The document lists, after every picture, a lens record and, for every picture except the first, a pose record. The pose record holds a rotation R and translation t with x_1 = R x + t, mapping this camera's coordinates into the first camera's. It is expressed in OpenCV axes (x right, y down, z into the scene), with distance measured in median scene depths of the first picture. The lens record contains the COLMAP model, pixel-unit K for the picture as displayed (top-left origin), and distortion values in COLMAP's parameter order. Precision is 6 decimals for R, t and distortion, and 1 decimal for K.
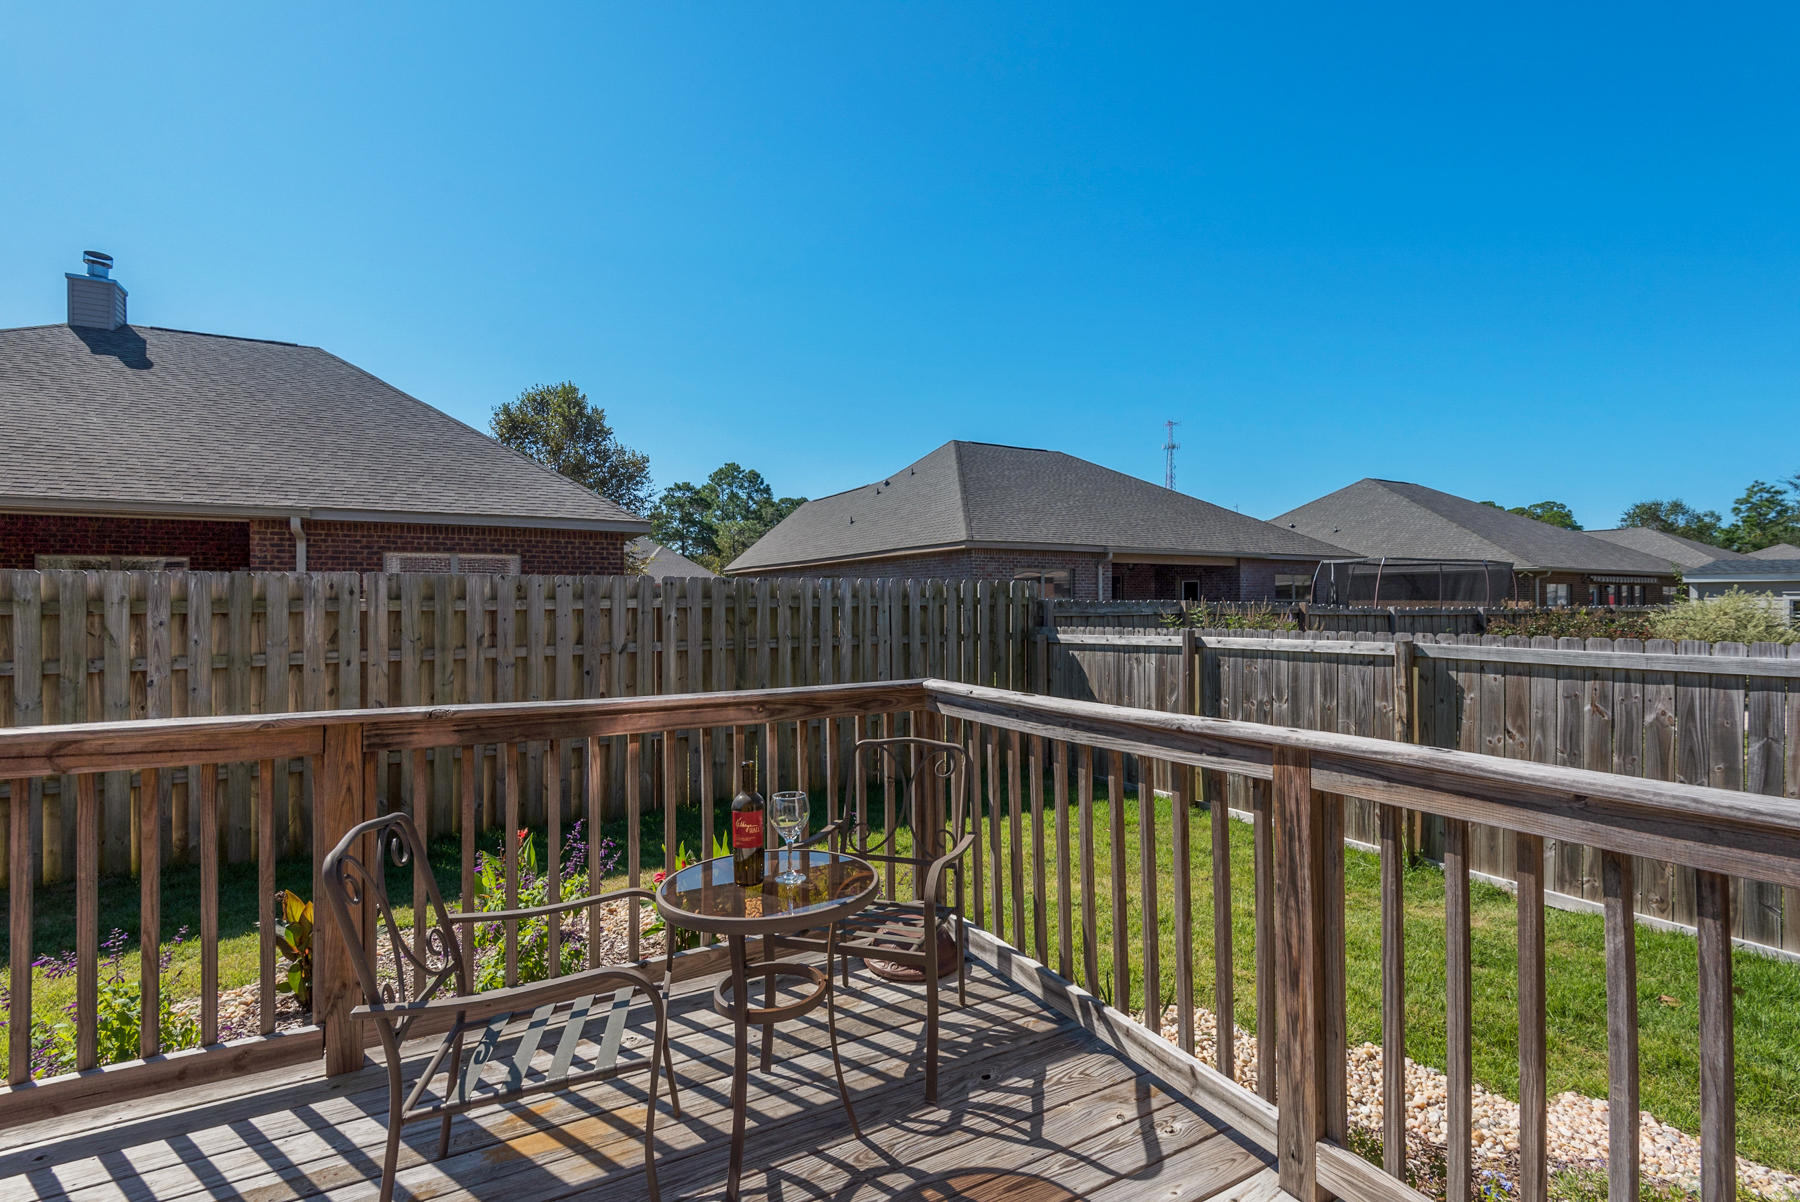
lens RADIAL K [[819.8, 0, 898.6], [0, 819.8, 613.1], [0, 0, 1]] dist [0.015814, -0.006548]
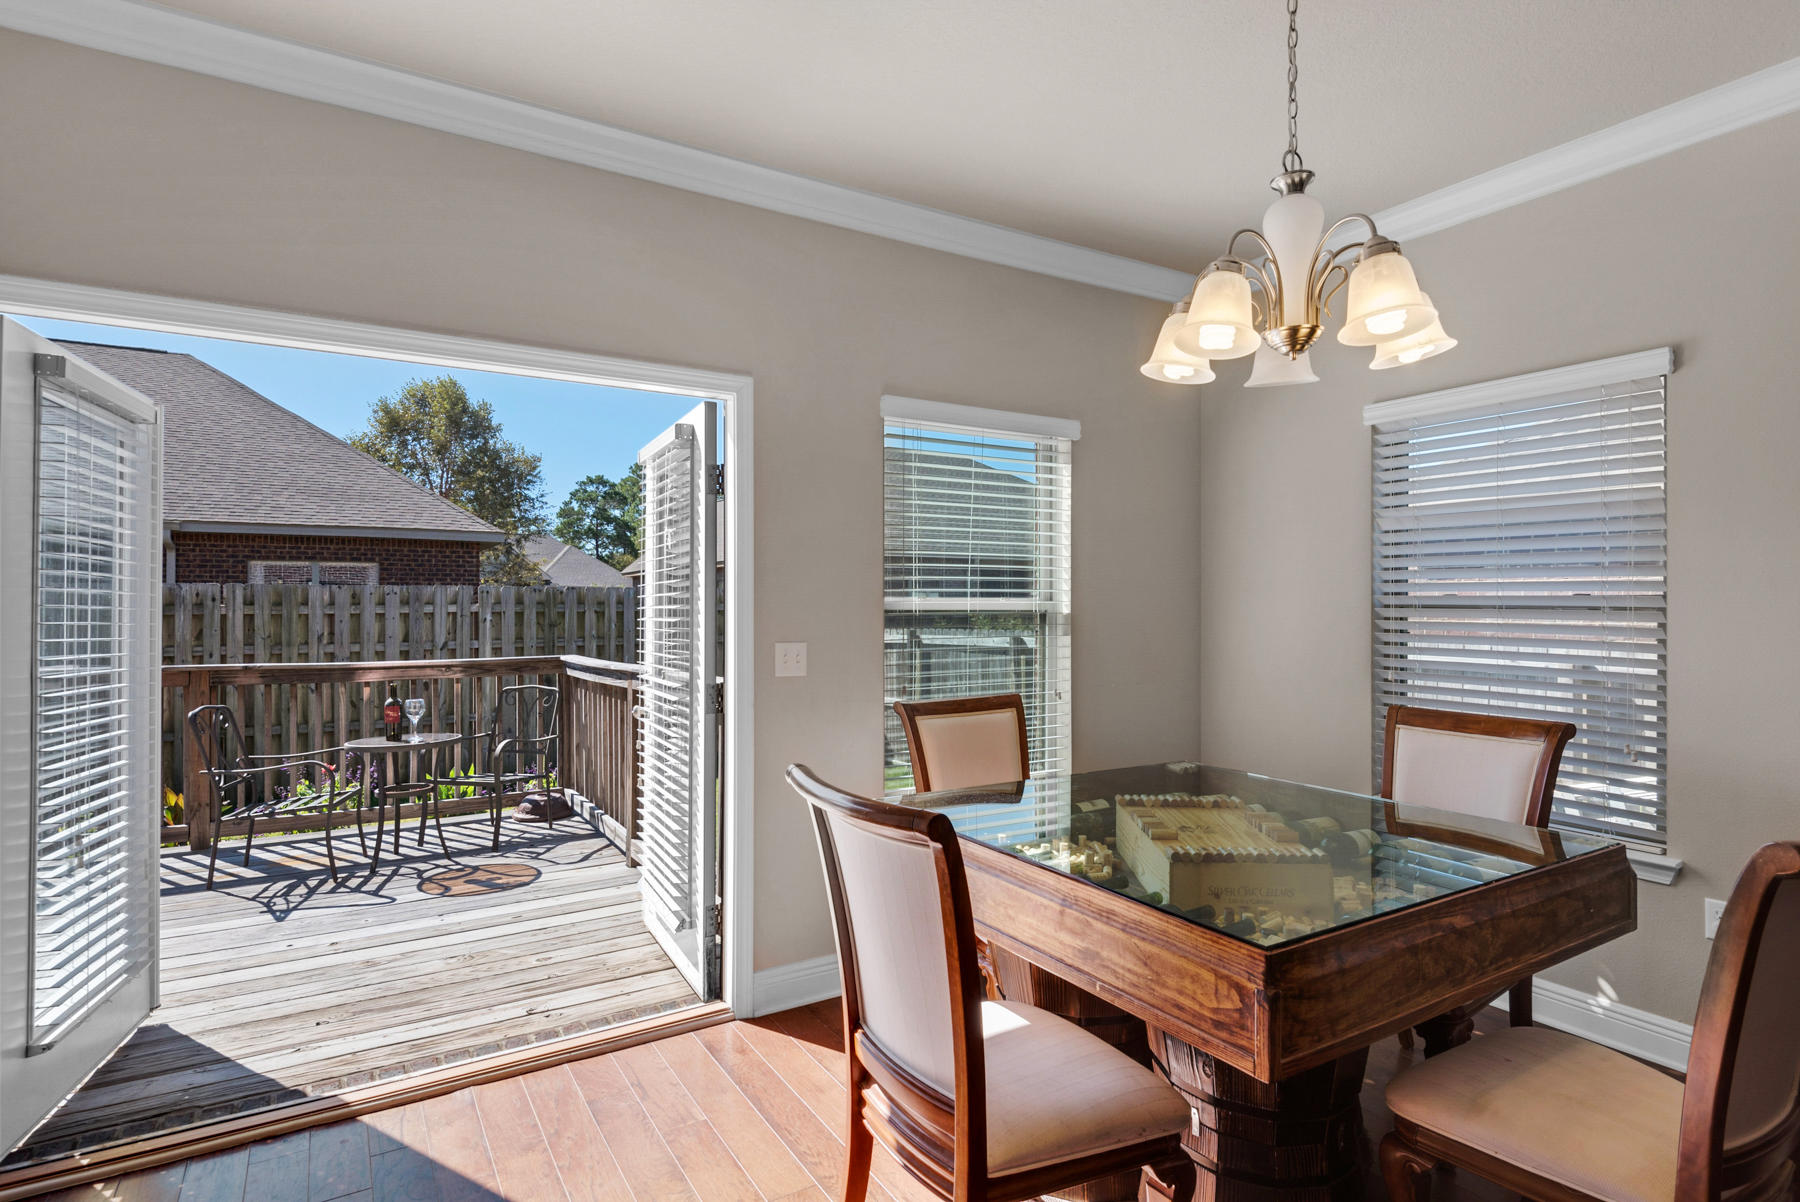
lens RADIAL K [[898.3, 0, 873.2], [0, 898.3, 618.4], [0, 0, 1]] dist [0.003380, -0.005648]
pose [[0.999242, 0.000051, 0.038927, 0.217140], [-0.000026, 1.000000, -0.000658, 0.003540], [-0.038927, 0.000657, 0.999242, -0.307444]]
